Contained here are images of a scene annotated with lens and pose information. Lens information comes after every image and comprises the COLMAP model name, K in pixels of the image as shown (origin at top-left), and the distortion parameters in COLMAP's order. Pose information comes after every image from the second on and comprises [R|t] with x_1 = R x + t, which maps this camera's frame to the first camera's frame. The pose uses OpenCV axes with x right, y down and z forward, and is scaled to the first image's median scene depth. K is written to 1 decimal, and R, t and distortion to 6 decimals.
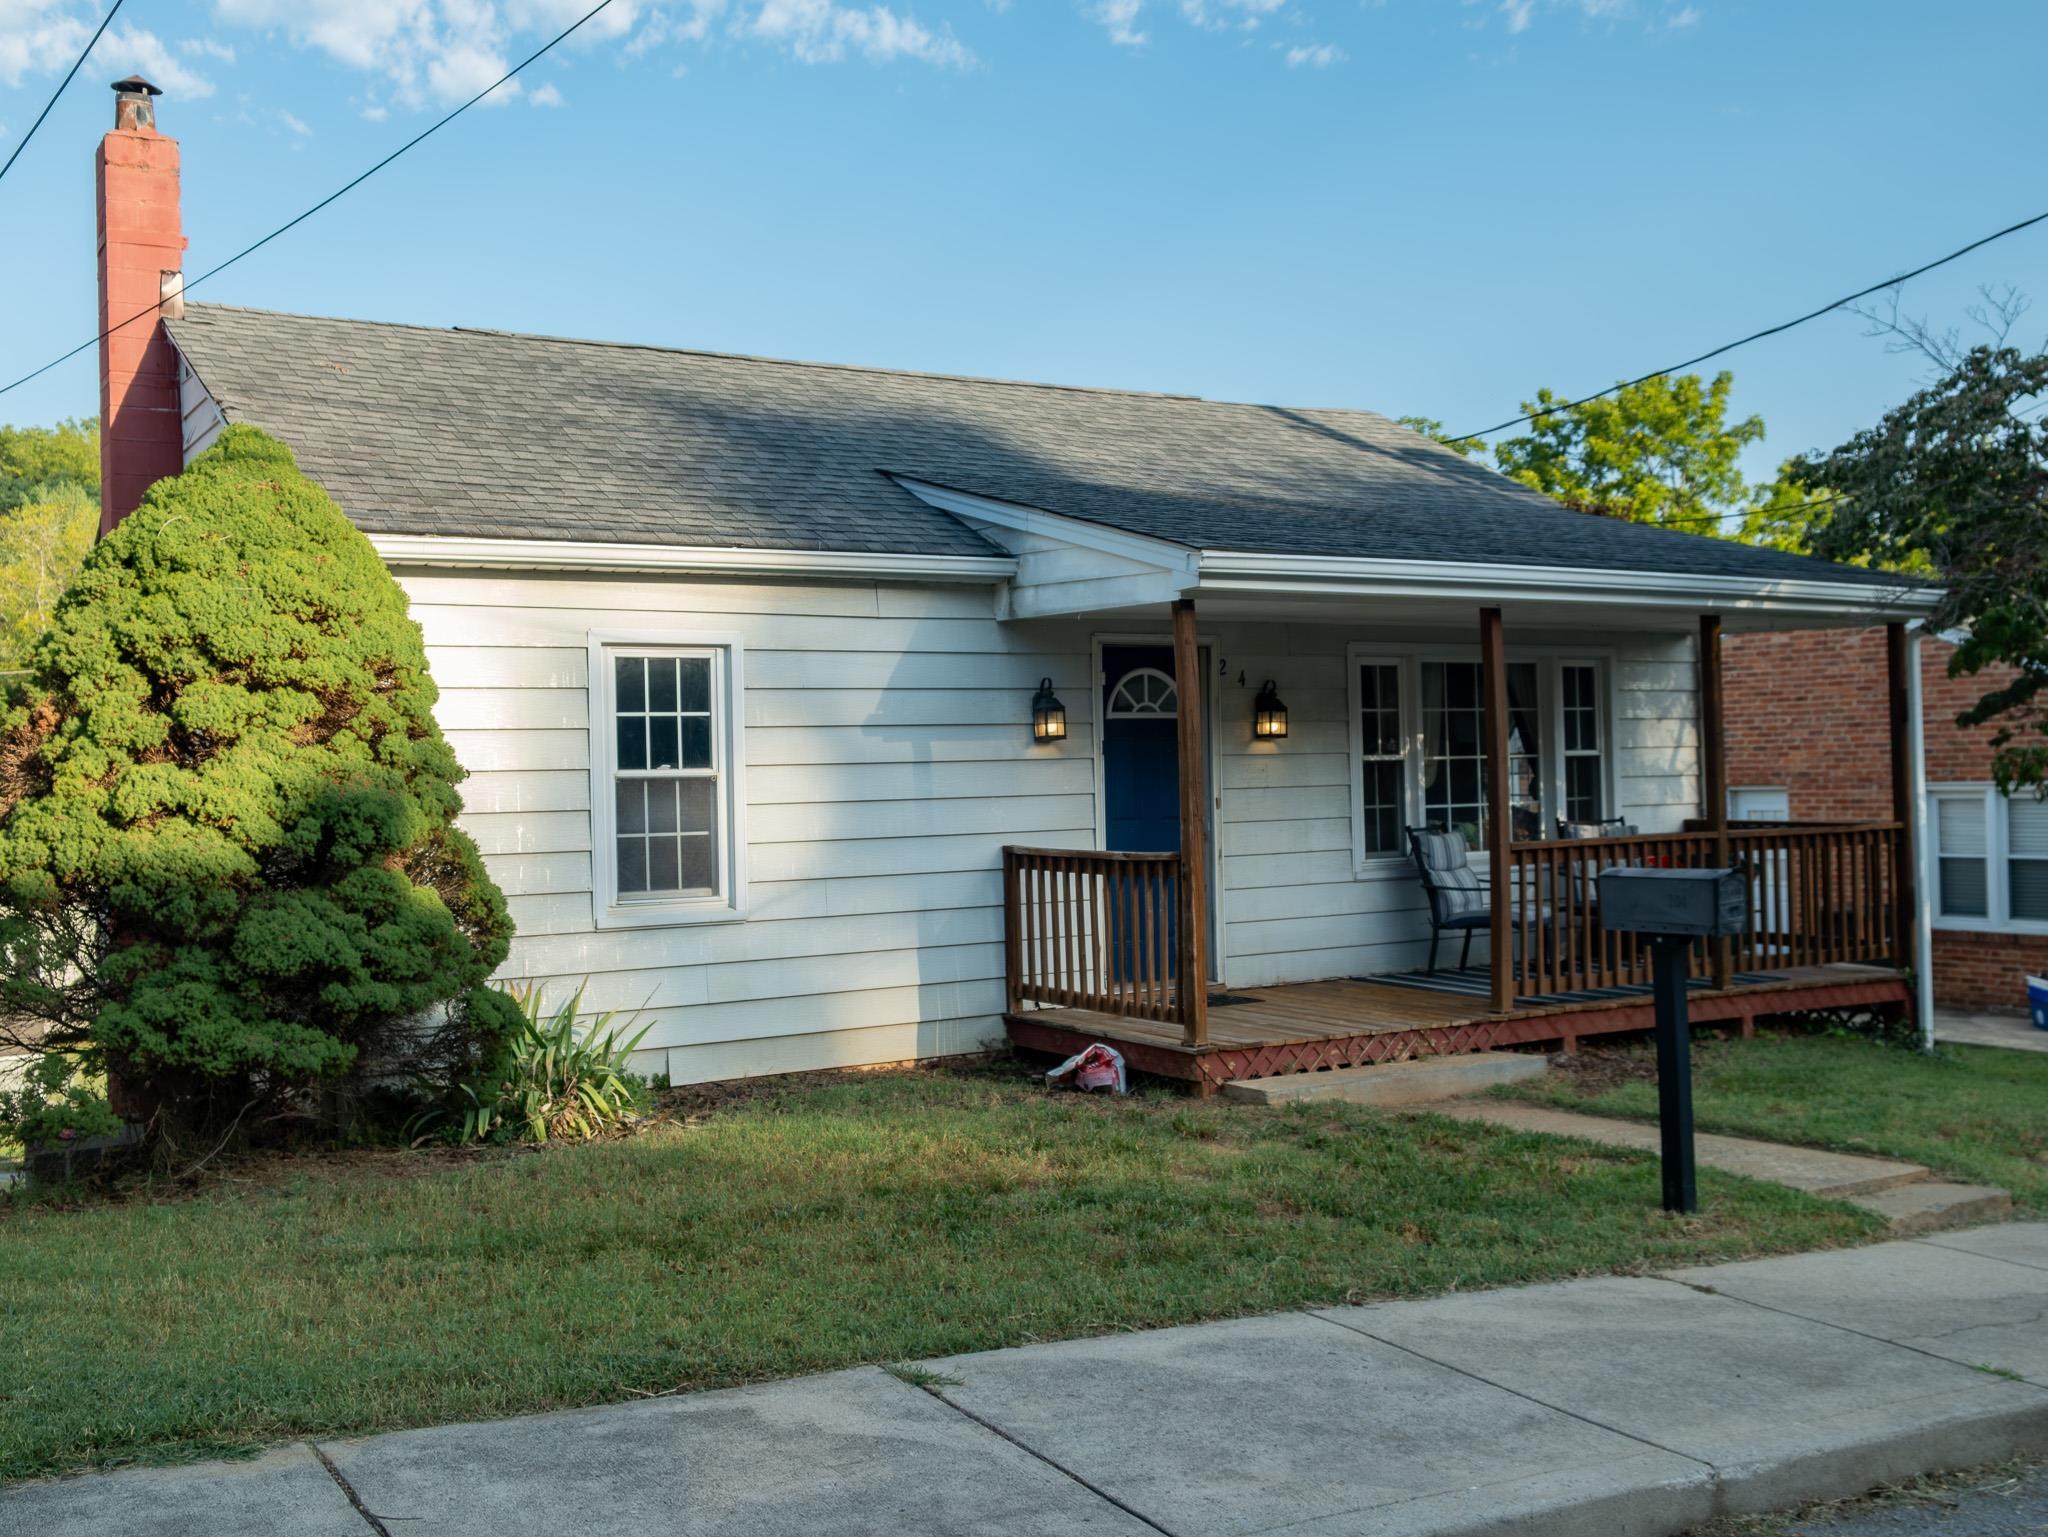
lens RADIAL K [[1983.7, 0, 1024.0], [0, 1983.7, 768.5], [0, 0, 1]] dist [-0.005745, -0.002128]
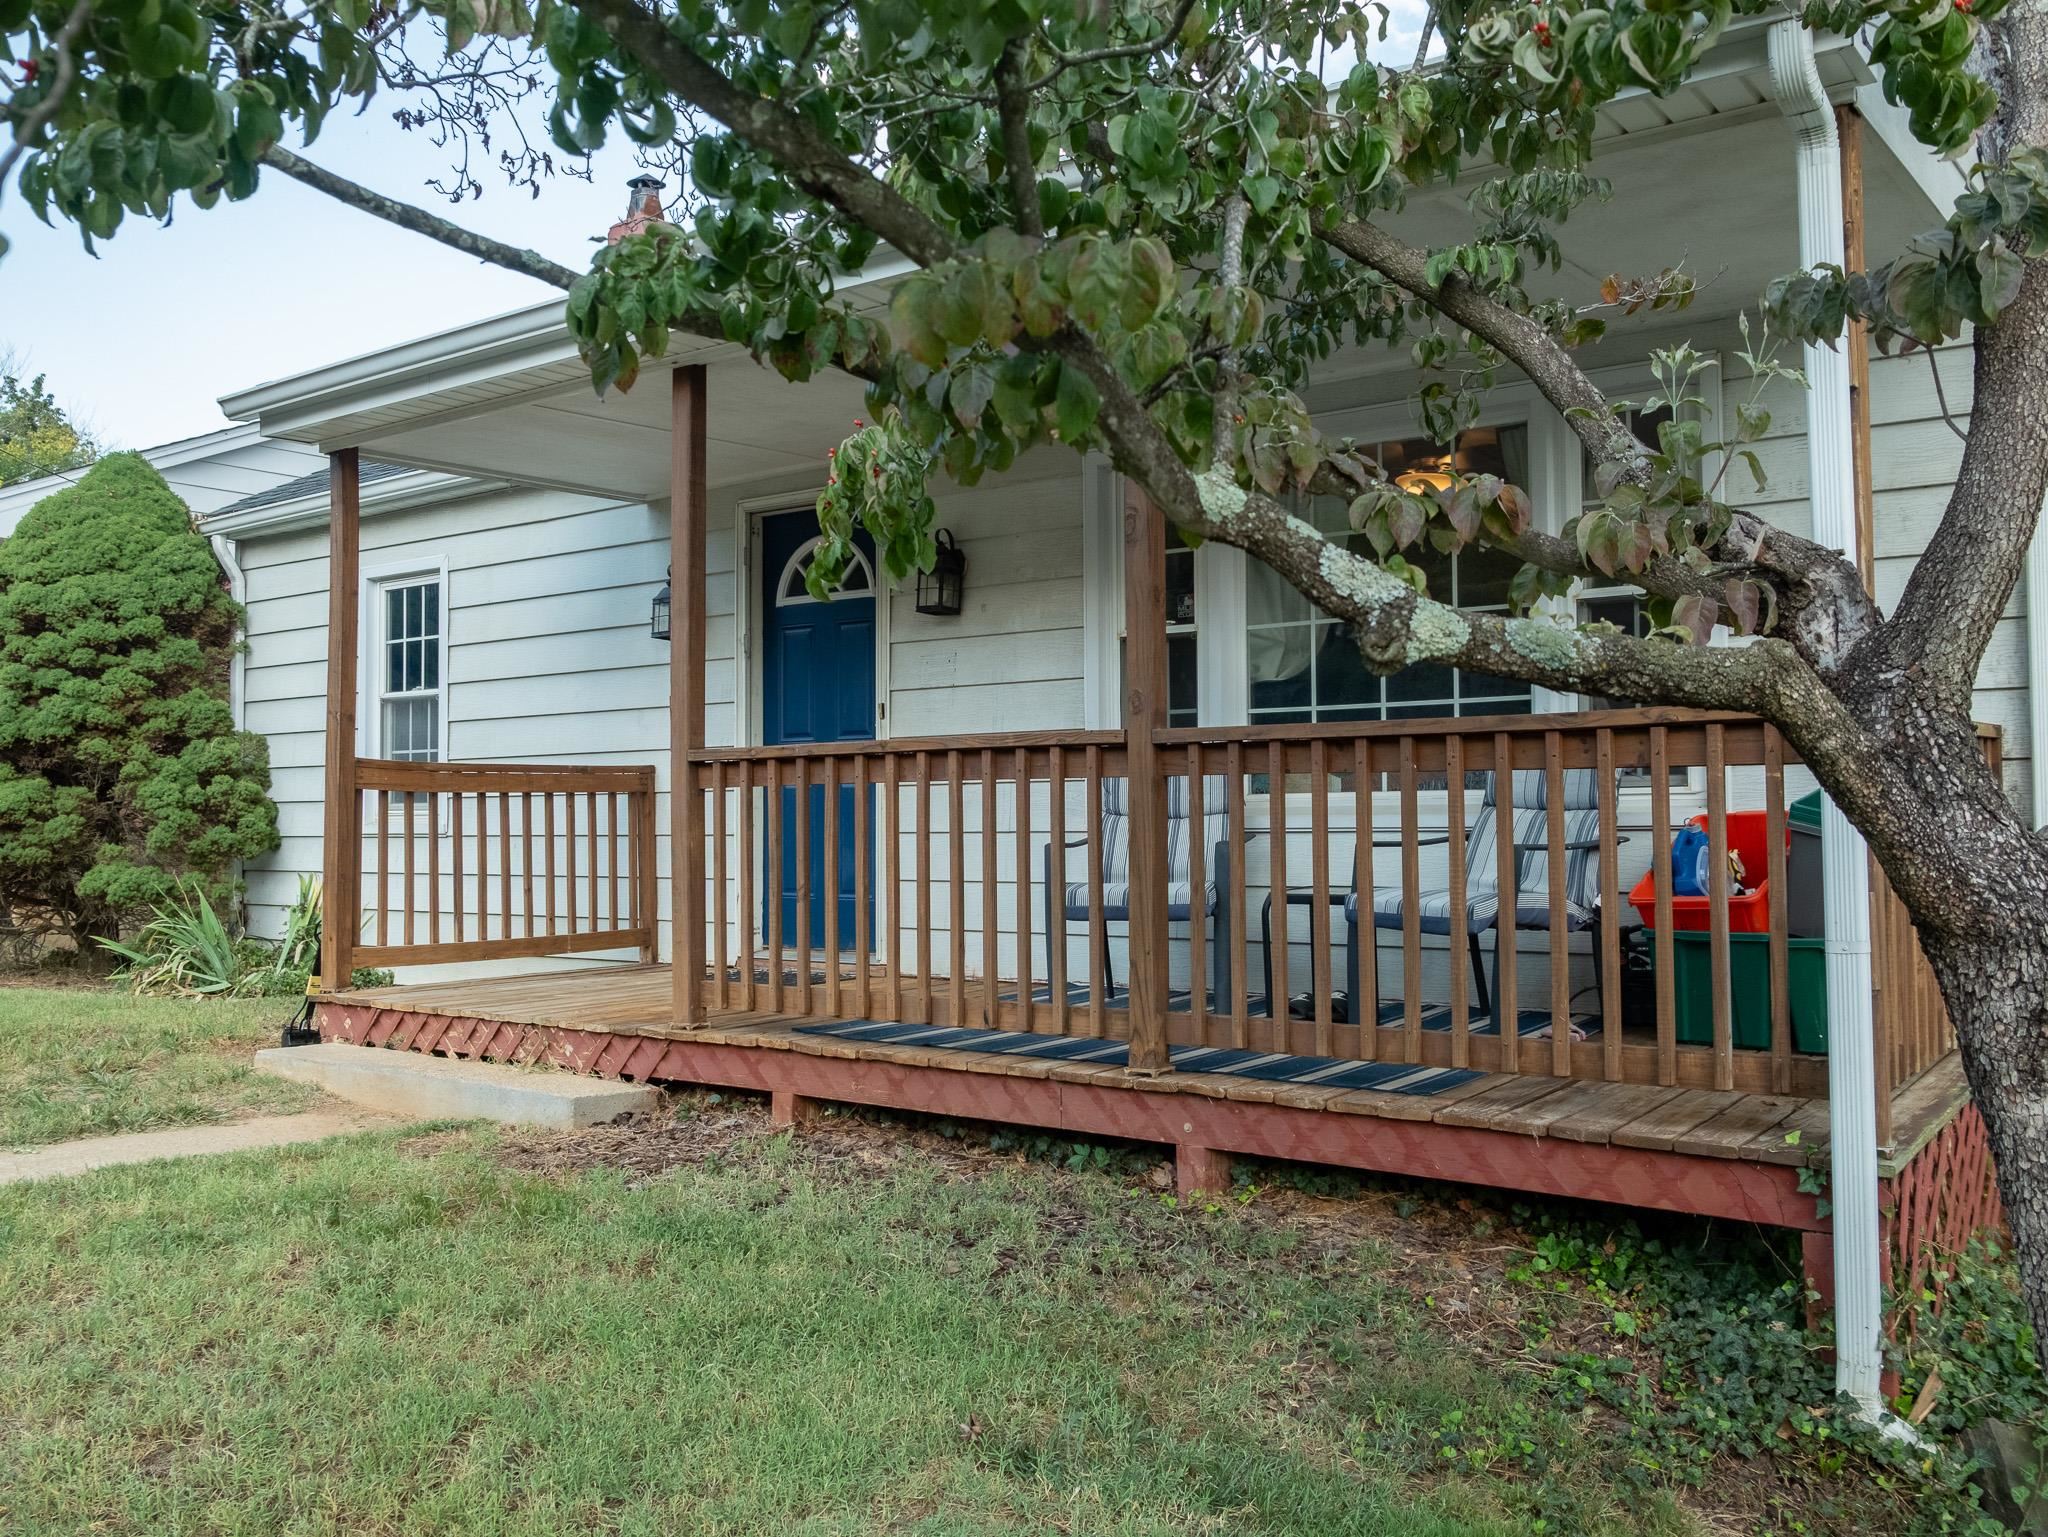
lens RADIAL K [[1805.4, 0, 1024.0], [0, 1805.4, 768.5], [0, 0, 1]] dist [0.002294, 0.000353]
pose [[0.355481, -0.007973, -0.934649, 0.841289], [0.001868, 0.999968, -0.007820, 0.050419], [0.934682, 0.001034, 0.355485, 0.948080]]
